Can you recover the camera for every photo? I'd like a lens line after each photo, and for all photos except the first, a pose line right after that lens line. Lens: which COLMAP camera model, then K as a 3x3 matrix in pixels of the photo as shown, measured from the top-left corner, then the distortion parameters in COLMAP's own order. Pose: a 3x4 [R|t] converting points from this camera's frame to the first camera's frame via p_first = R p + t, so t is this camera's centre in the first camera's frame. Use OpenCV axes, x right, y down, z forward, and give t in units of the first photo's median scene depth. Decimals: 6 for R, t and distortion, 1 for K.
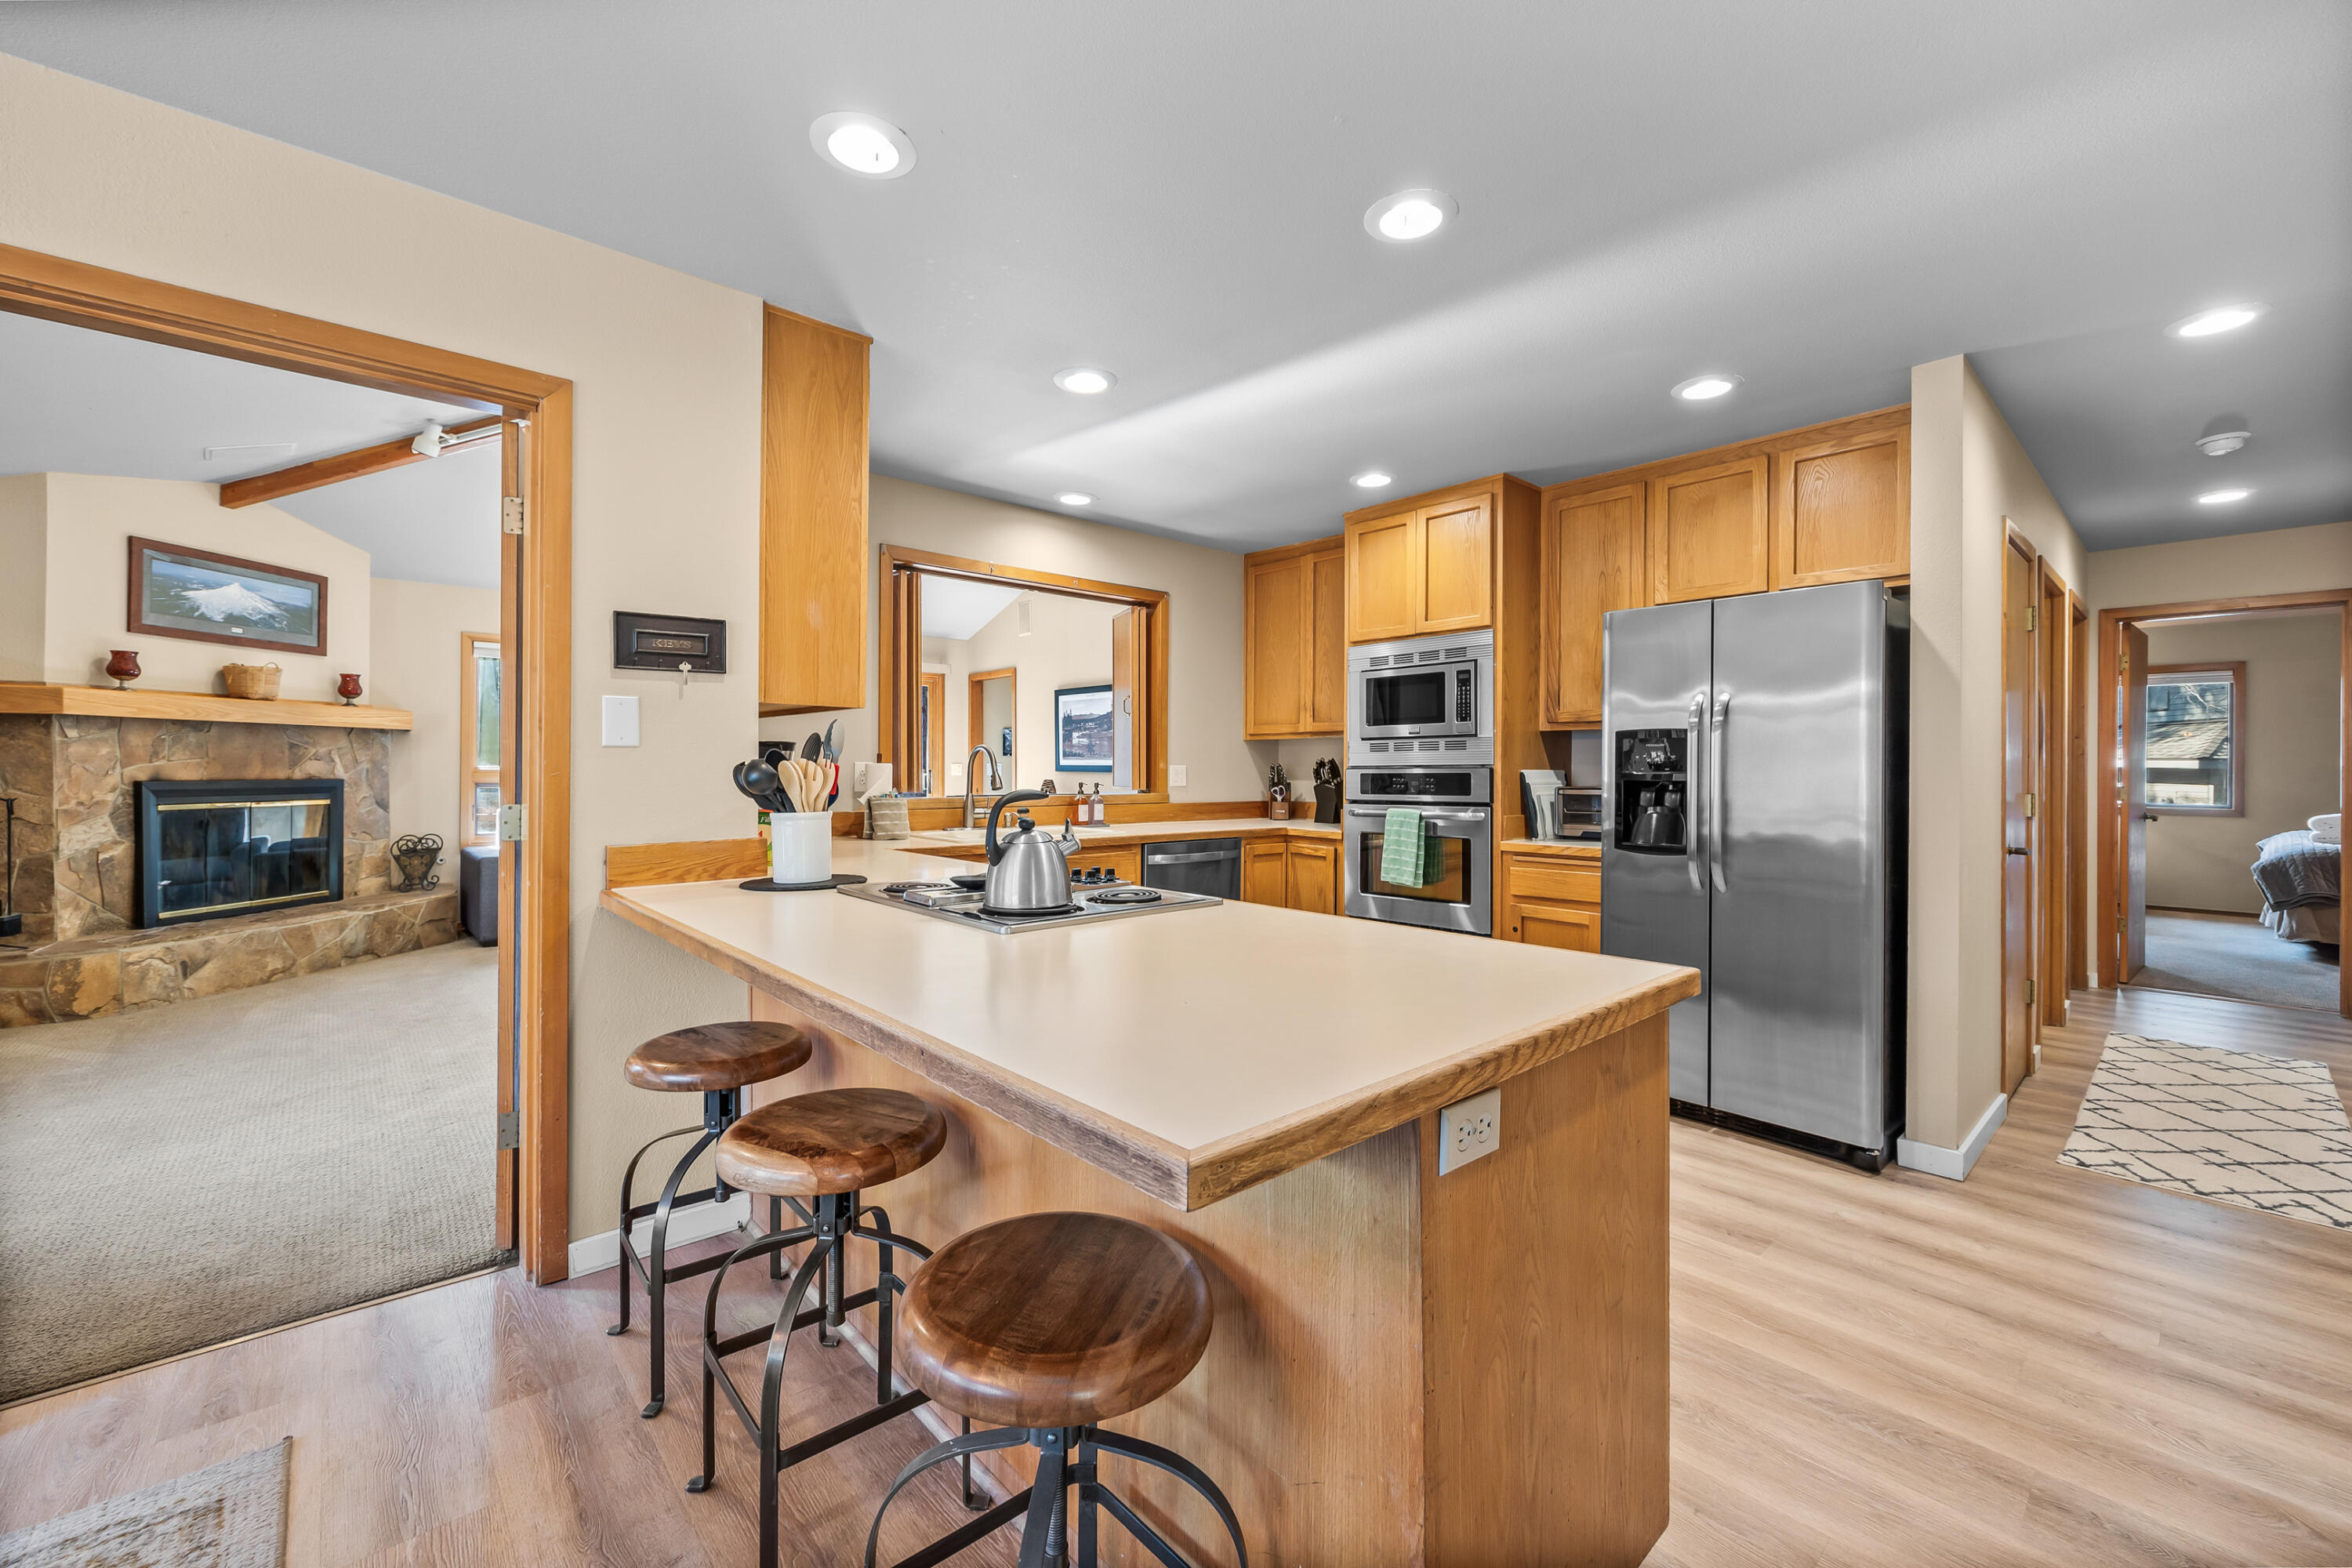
lens RADIAL K [[935.8, 0, 1186.7], [0, 935.8, 764.5], [0, 0, 1]] dist [-0.000746, -0.000241]
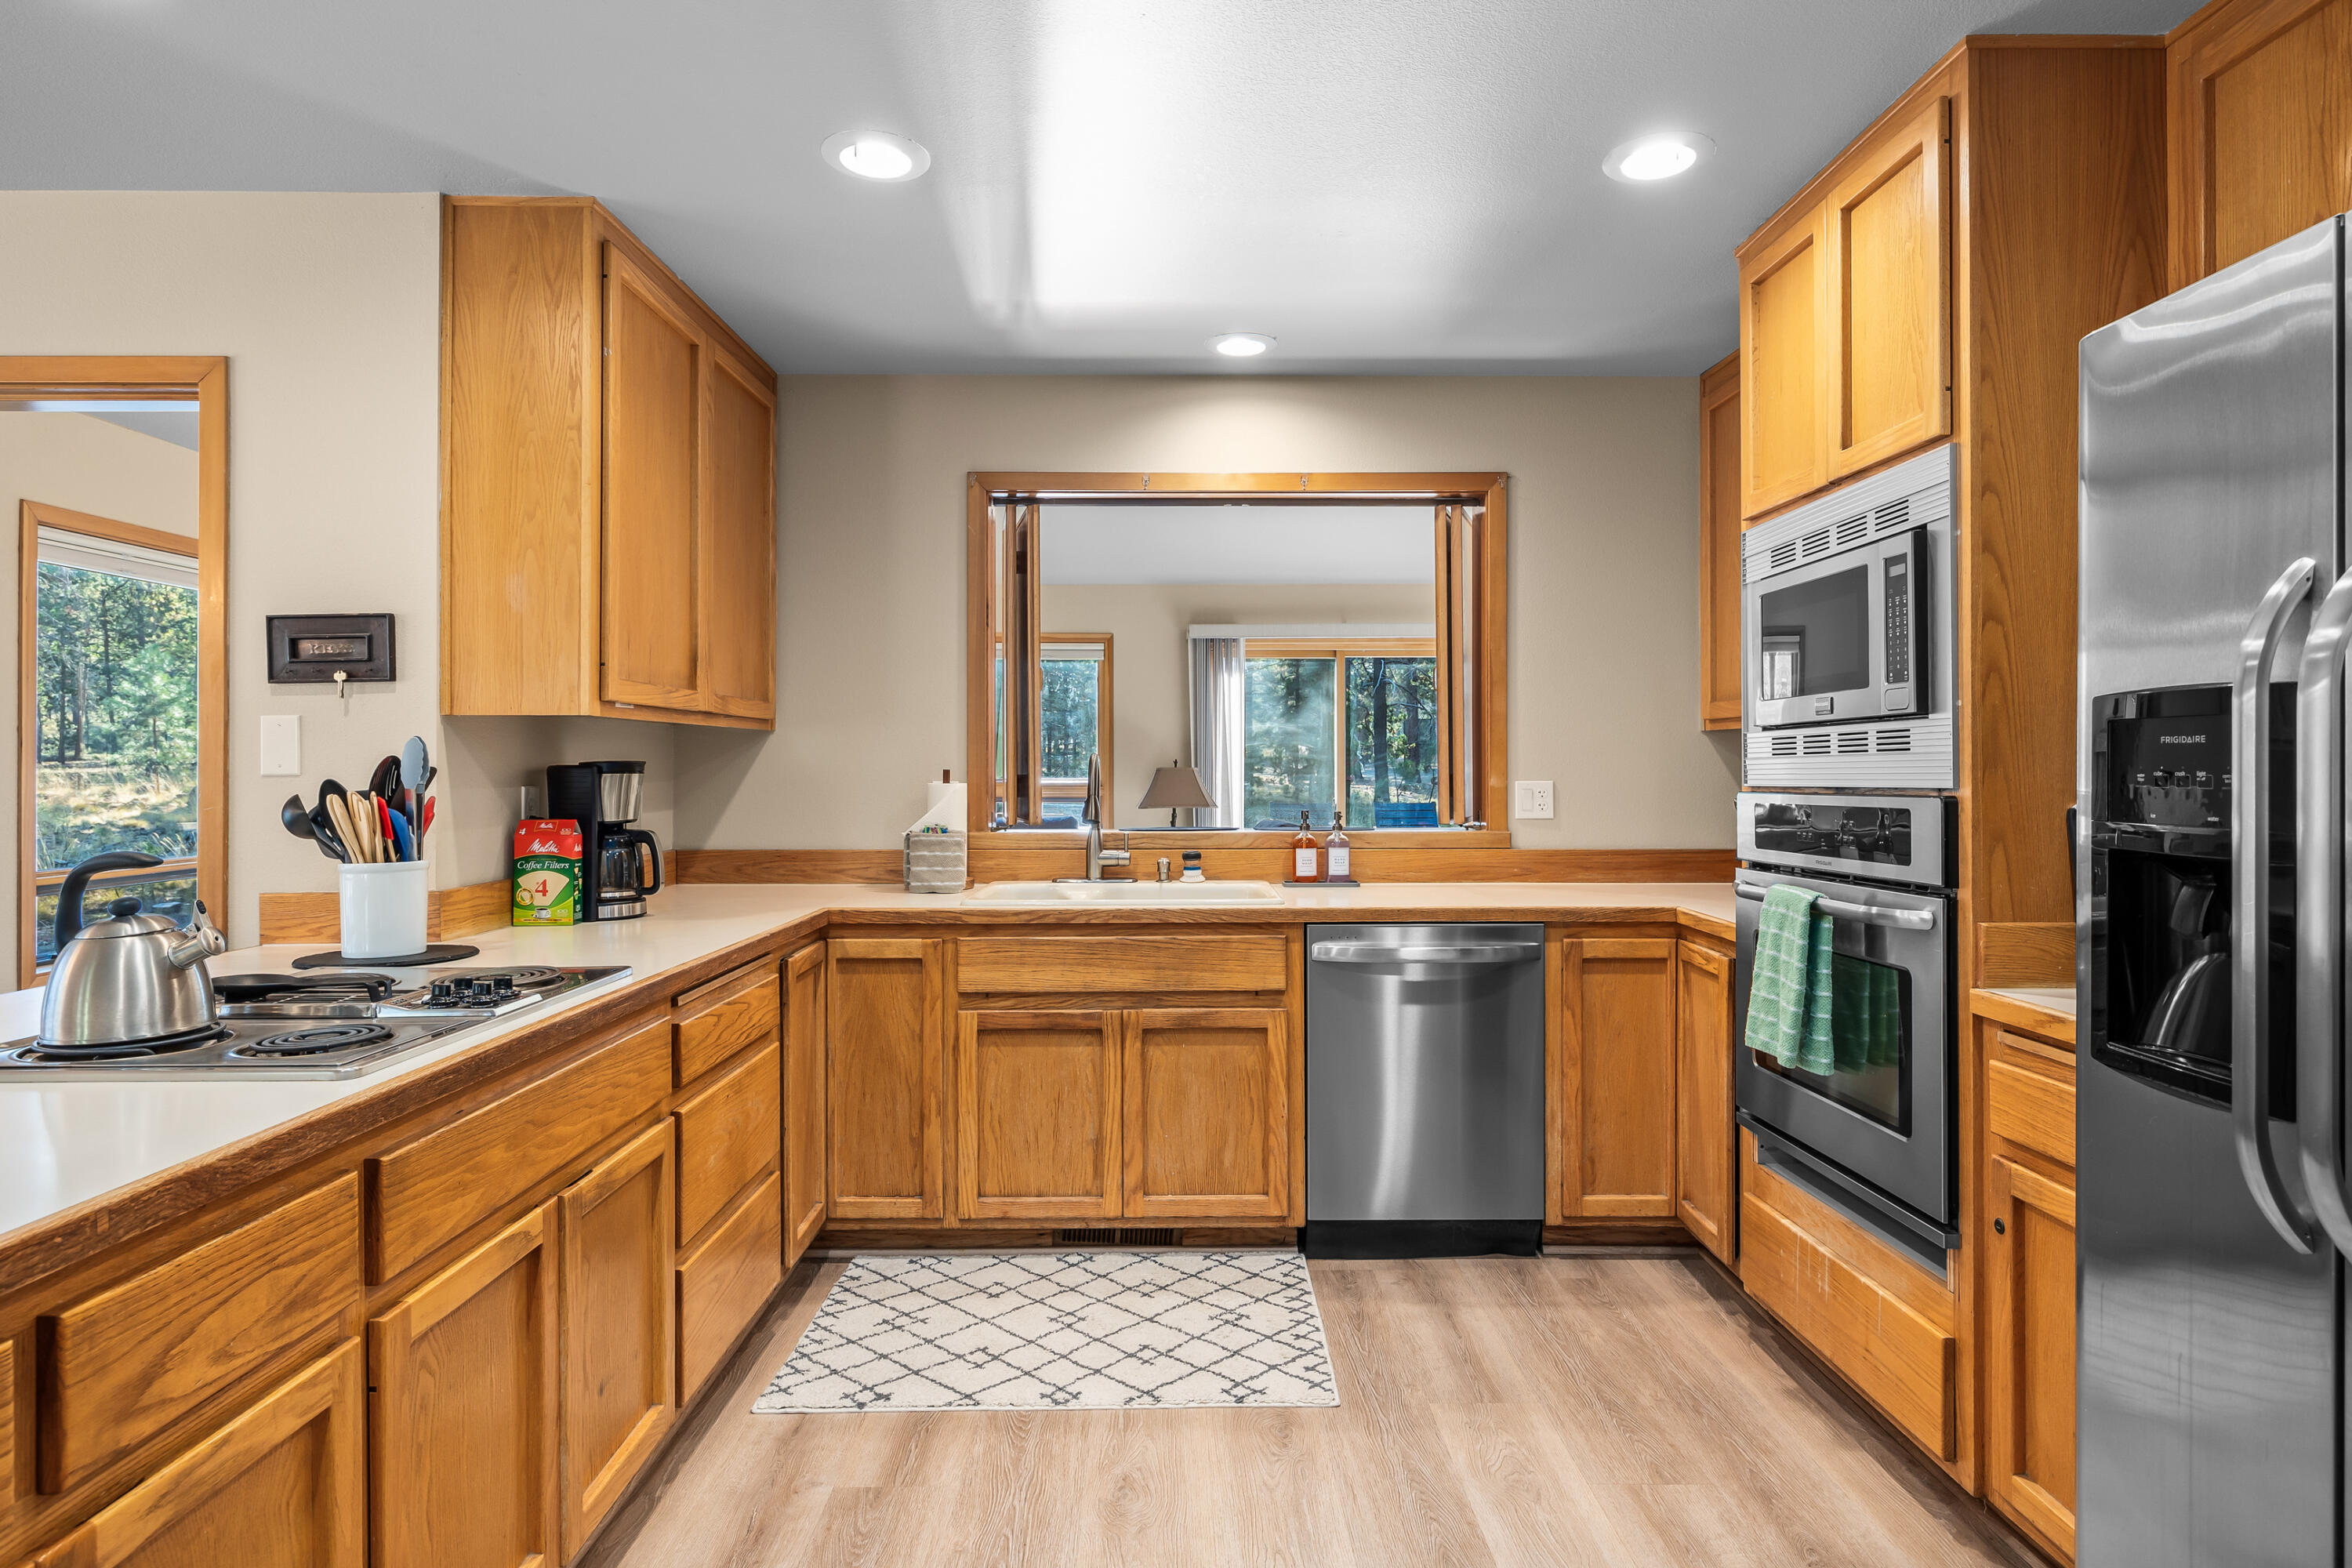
lens RADIAL K [[1275.9, 0, 1186.4], [0, 1275.9, 764.1], [0, 0, 1]] dist [-0.008564, -0.000866]
pose [[0.751329, -0.008107, -0.659878, 0.429302], [0.008325, 0.999961, -0.002806, -0.011067], [0.659875, -0.003386, 0.751368, 0.381152]]
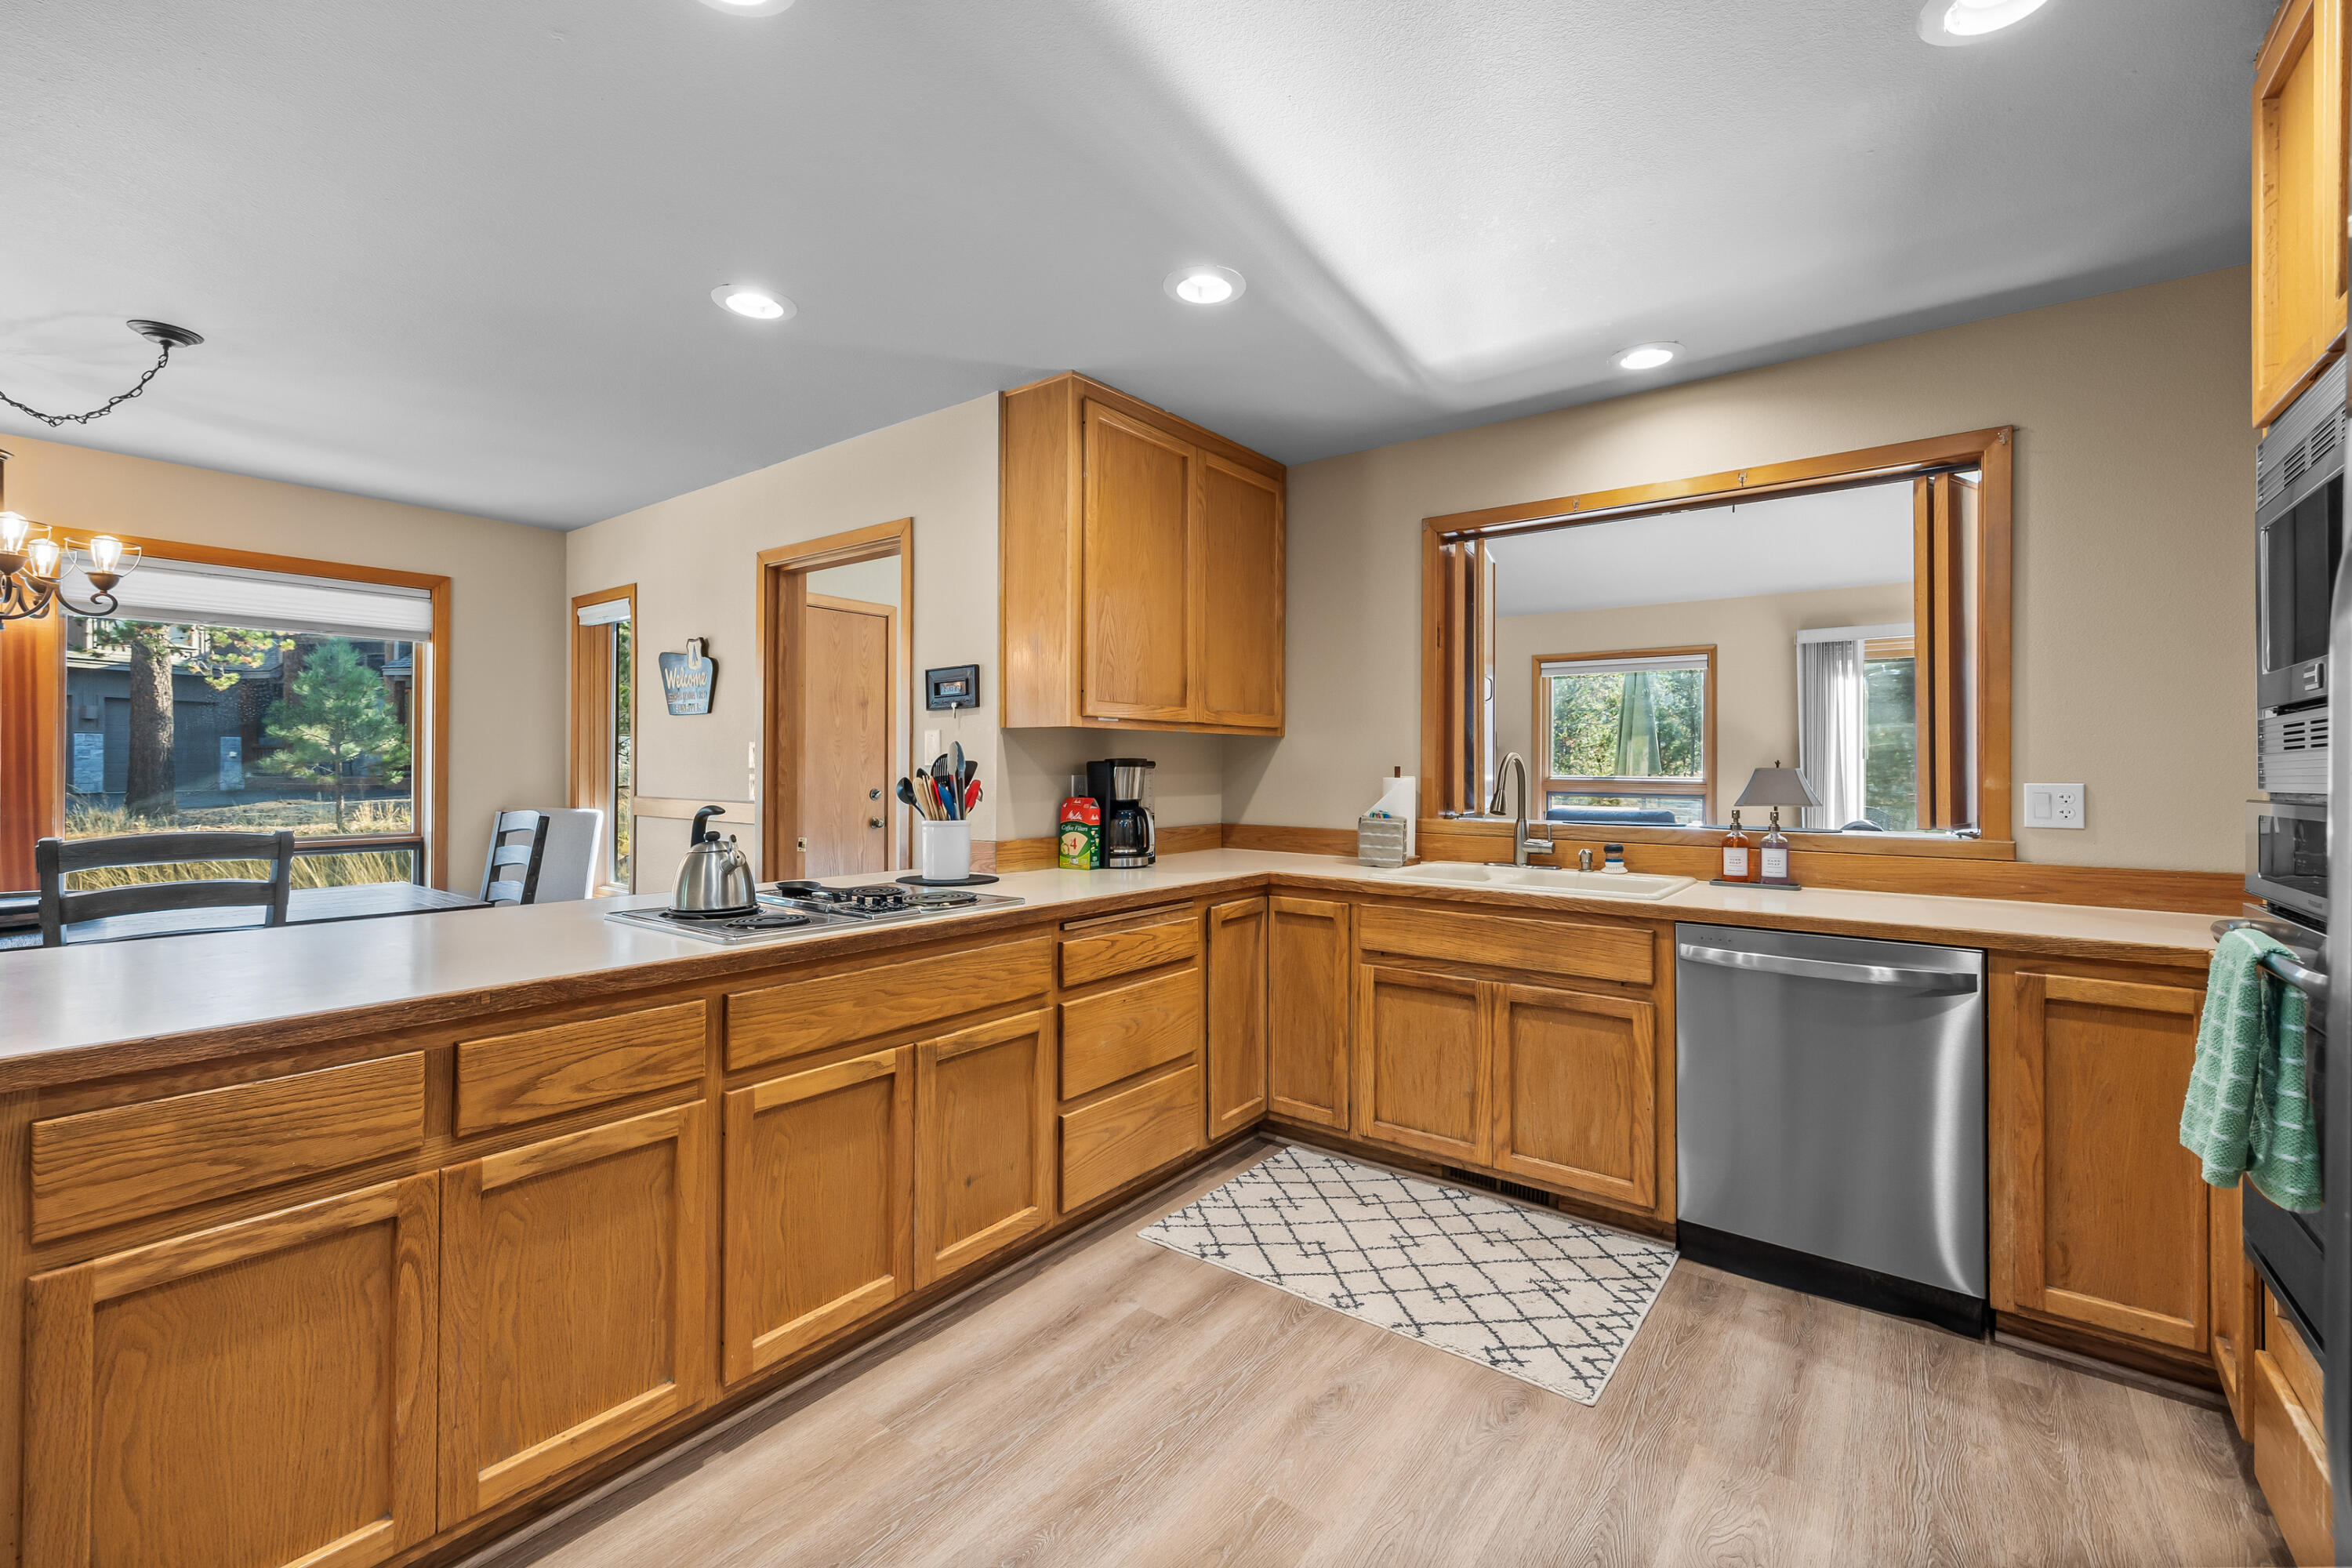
lens RADIAL K [[983.4, 0, 1184.6], [0, 983.4, 766.6], [0, 0, 1]] dist [0.001161, 0.000117]
pose [[0.183320, -0.004725, -0.983042, 0.508296], [0.000315, 0.999989, -0.004747, -0.006815], [0.983053, 0.000561, 0.183320, 0.618554]]
